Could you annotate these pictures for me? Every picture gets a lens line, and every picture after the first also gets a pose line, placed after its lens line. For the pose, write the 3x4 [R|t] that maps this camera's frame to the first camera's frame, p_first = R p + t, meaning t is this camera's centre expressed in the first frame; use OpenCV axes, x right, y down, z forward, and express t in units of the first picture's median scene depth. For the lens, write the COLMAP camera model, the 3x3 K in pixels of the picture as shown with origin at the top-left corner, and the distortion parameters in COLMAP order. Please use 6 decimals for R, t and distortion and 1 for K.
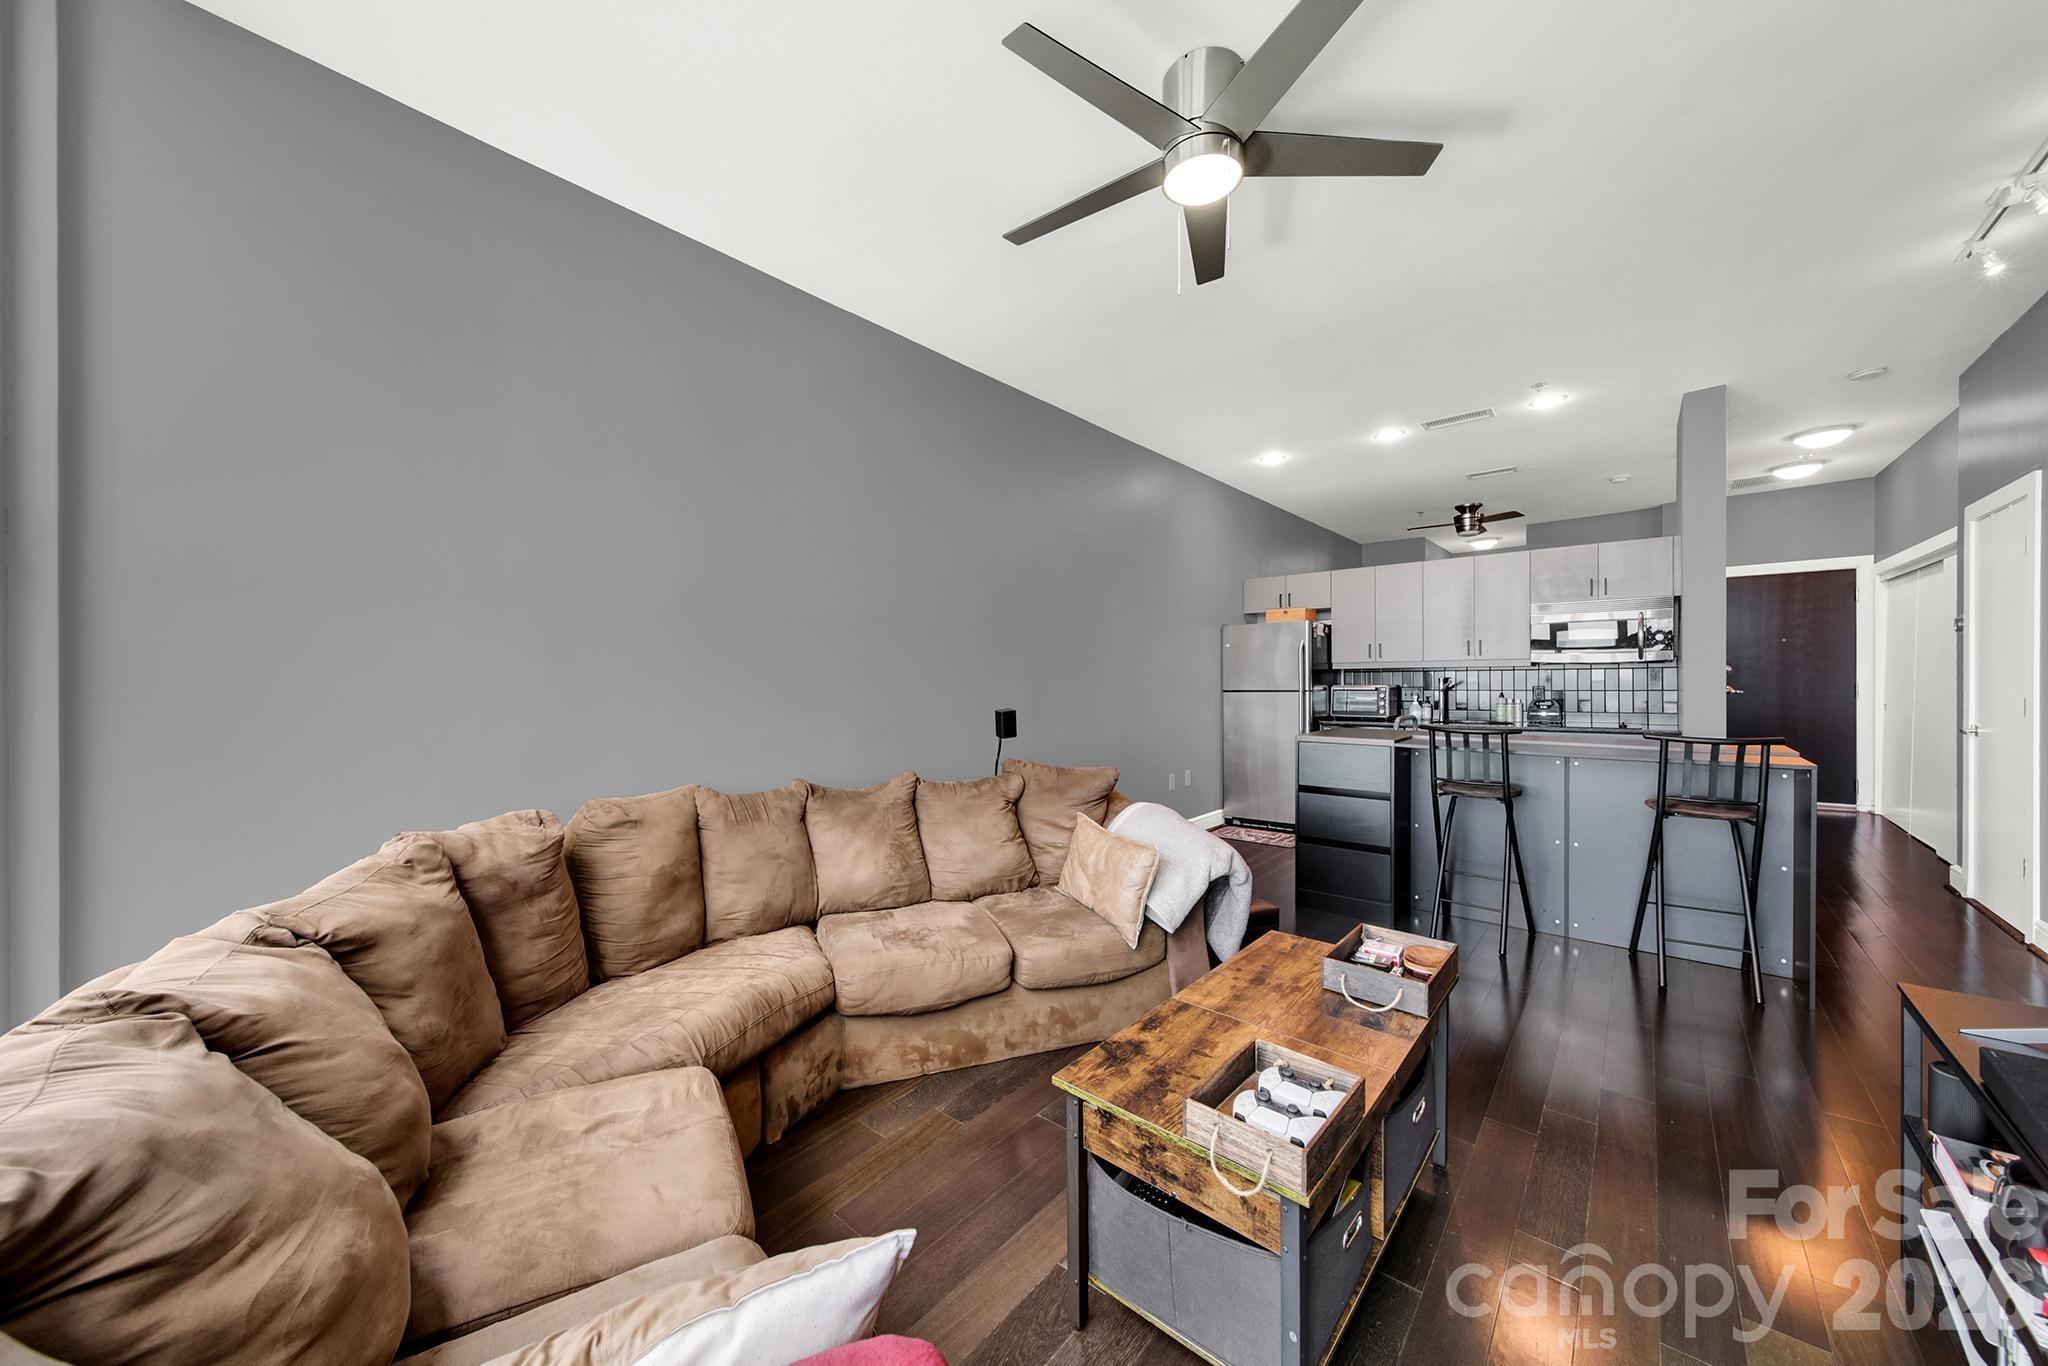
lens RADIAL K [[726.8, 0, 1043.3], [0, 726.8, 679.1], [0, 0, 1]] dist [-0.003965, -0.000180]
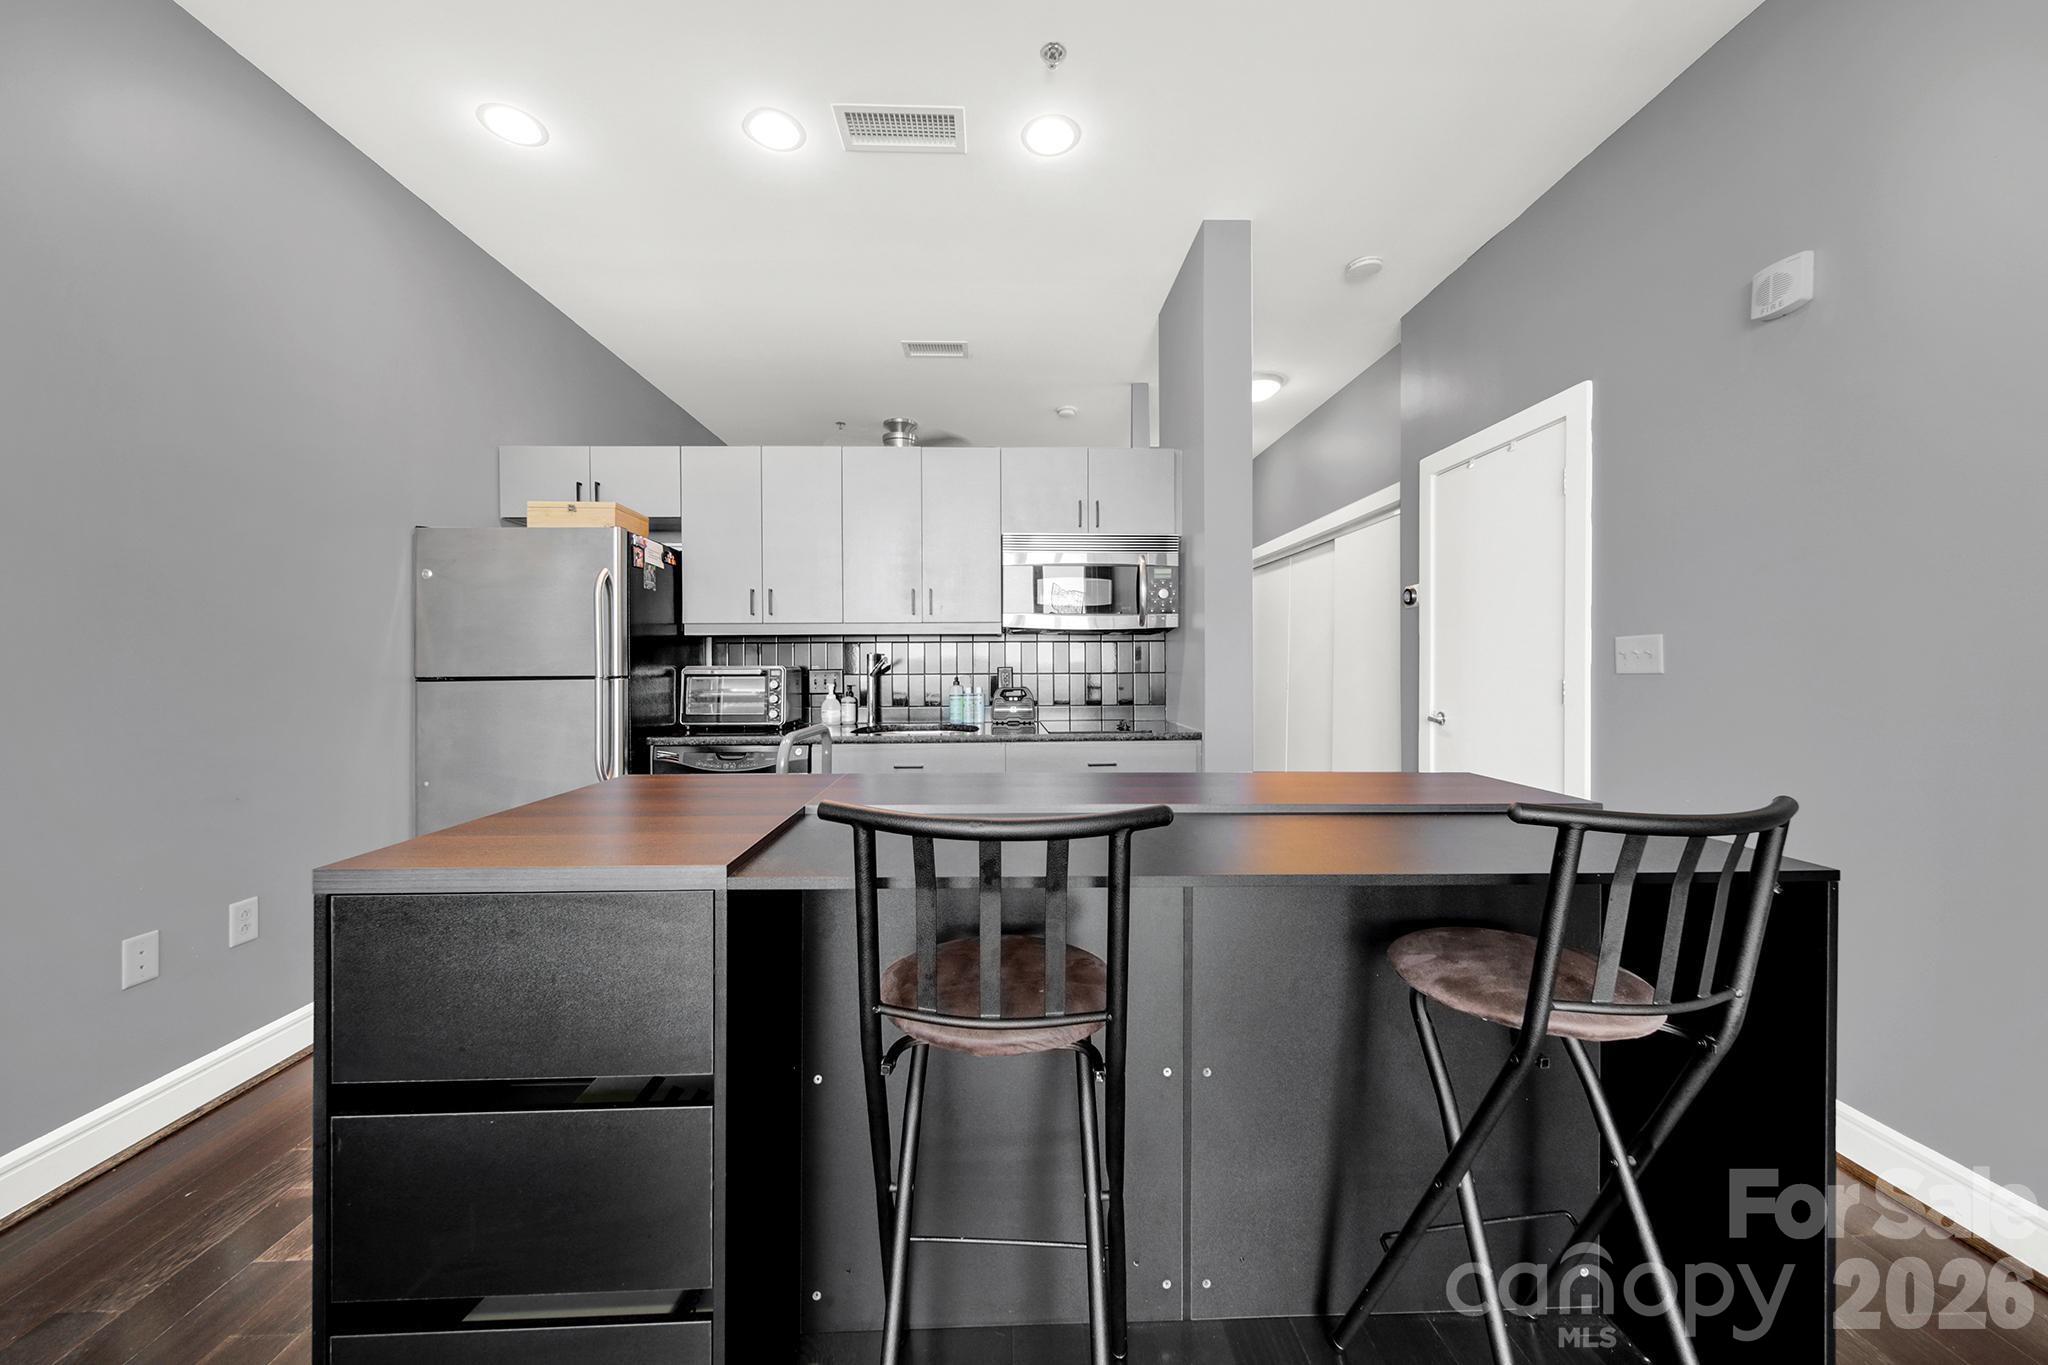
lens RADIAL K [[726.4, 0, 1025.0], [0, 726.4, 677.9], [0, 0, 1]] dist [-0.002364, -0.000459]
pose [[0.749720, -0.008965, 0.661694, 0.248409], [-0.001579, 0.999881, 0.015336, 0.009121], [-0.661753, -0.012543, 0.749617, 0.468551]]
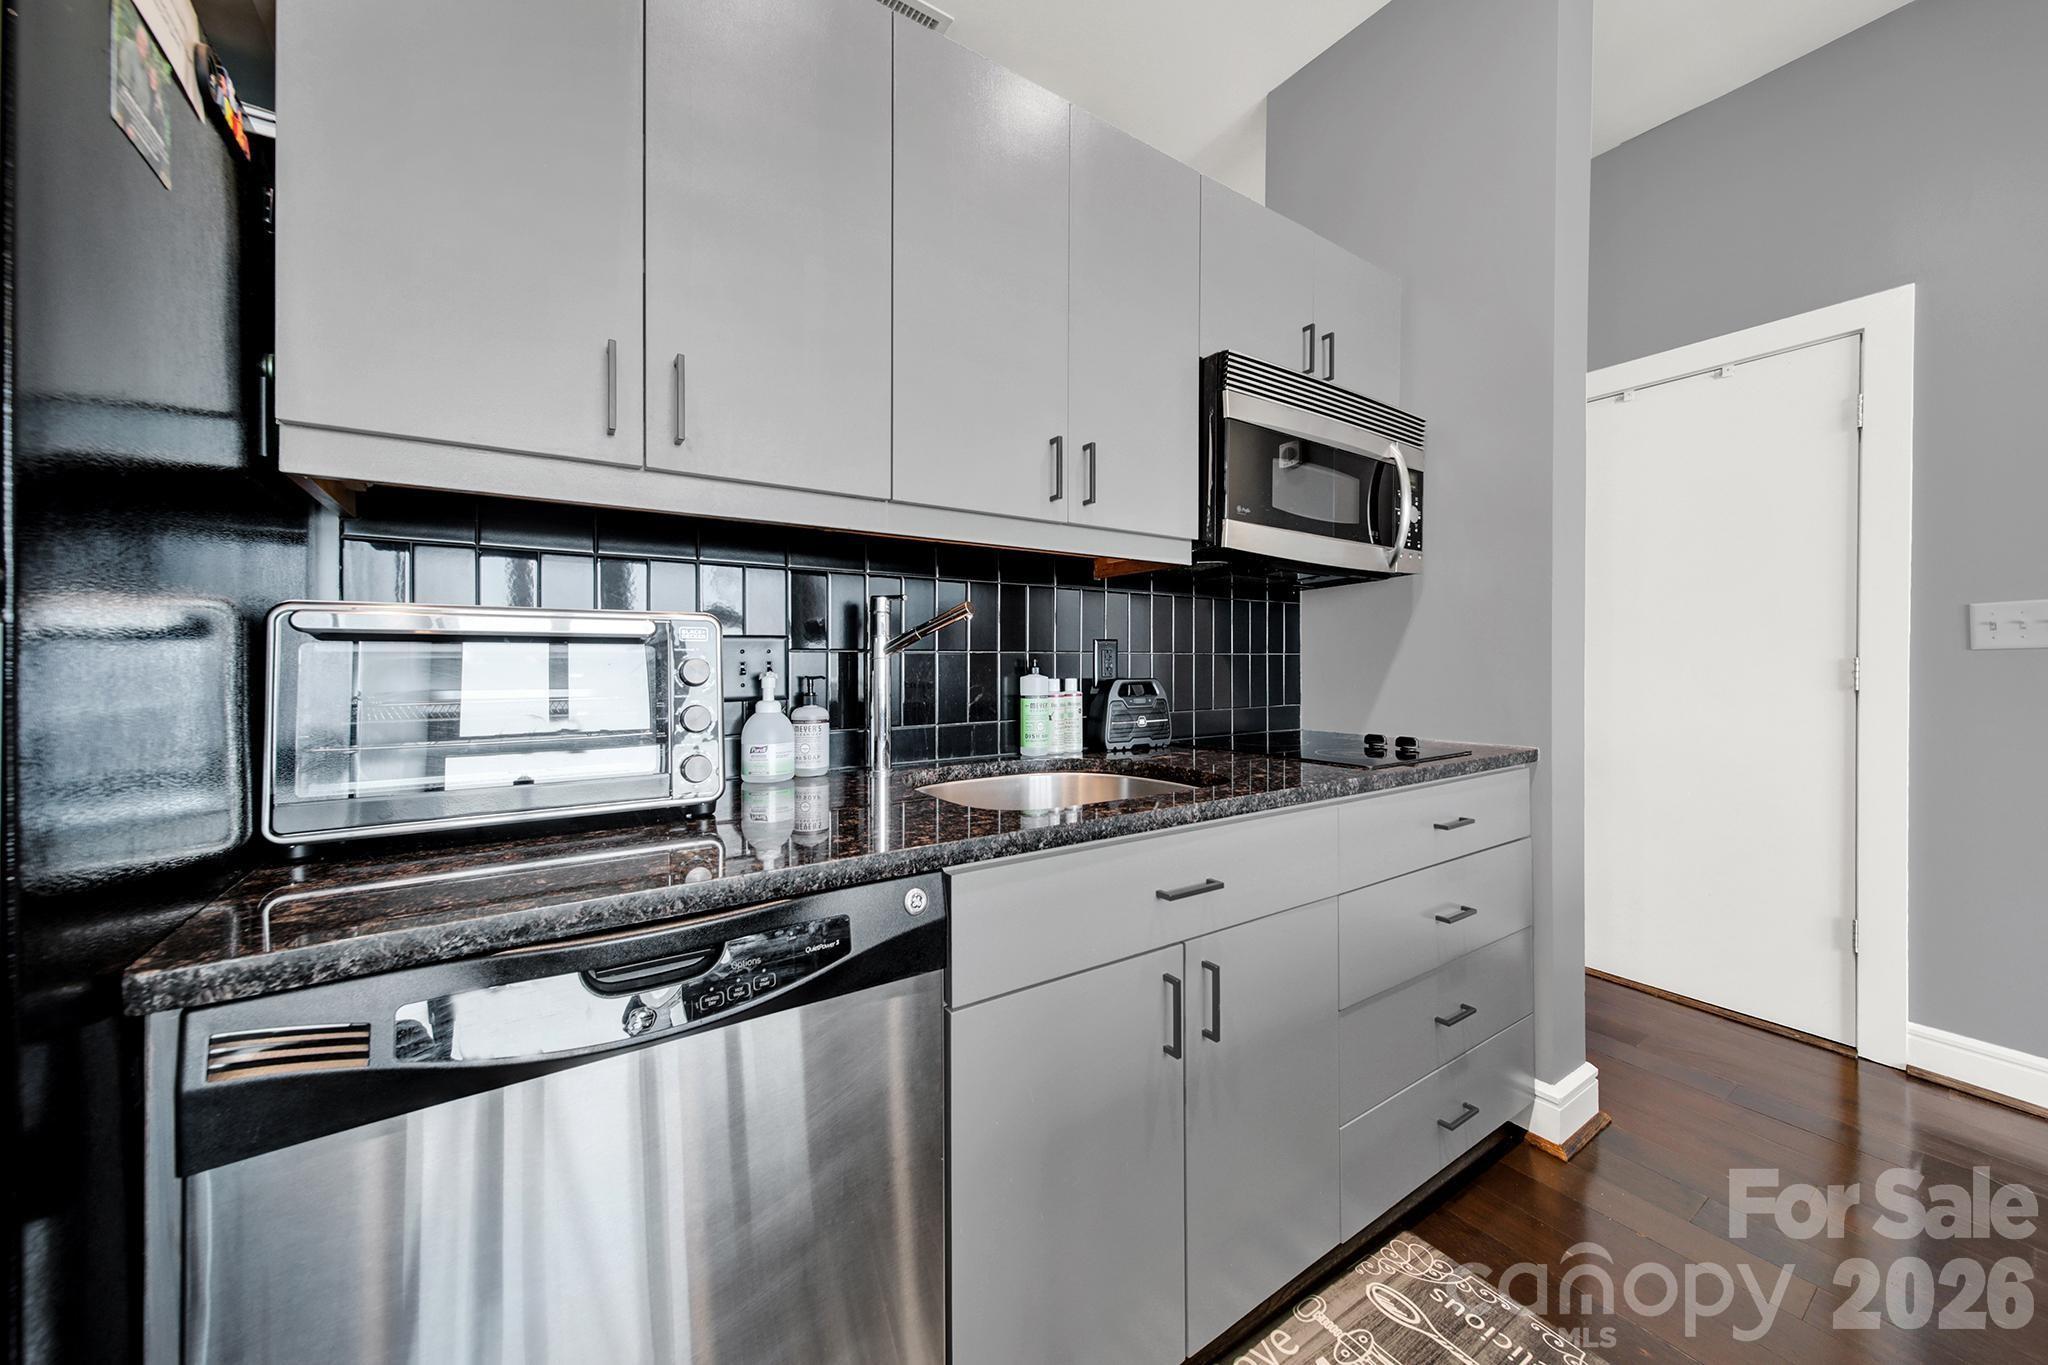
lens RADIAL K [[726.7, 0, 1023.9], [0, 726.7, 674.5], [0, 0, 1]] dist [-0.000677, -0.000045]
pose [[0.299784, -0.002147, 0.954005, 0.331672], [0.001709, 0.999997, 0.001714, 0.023201], [-0.954006, 0.001116, 0.299787, 0.879681]]
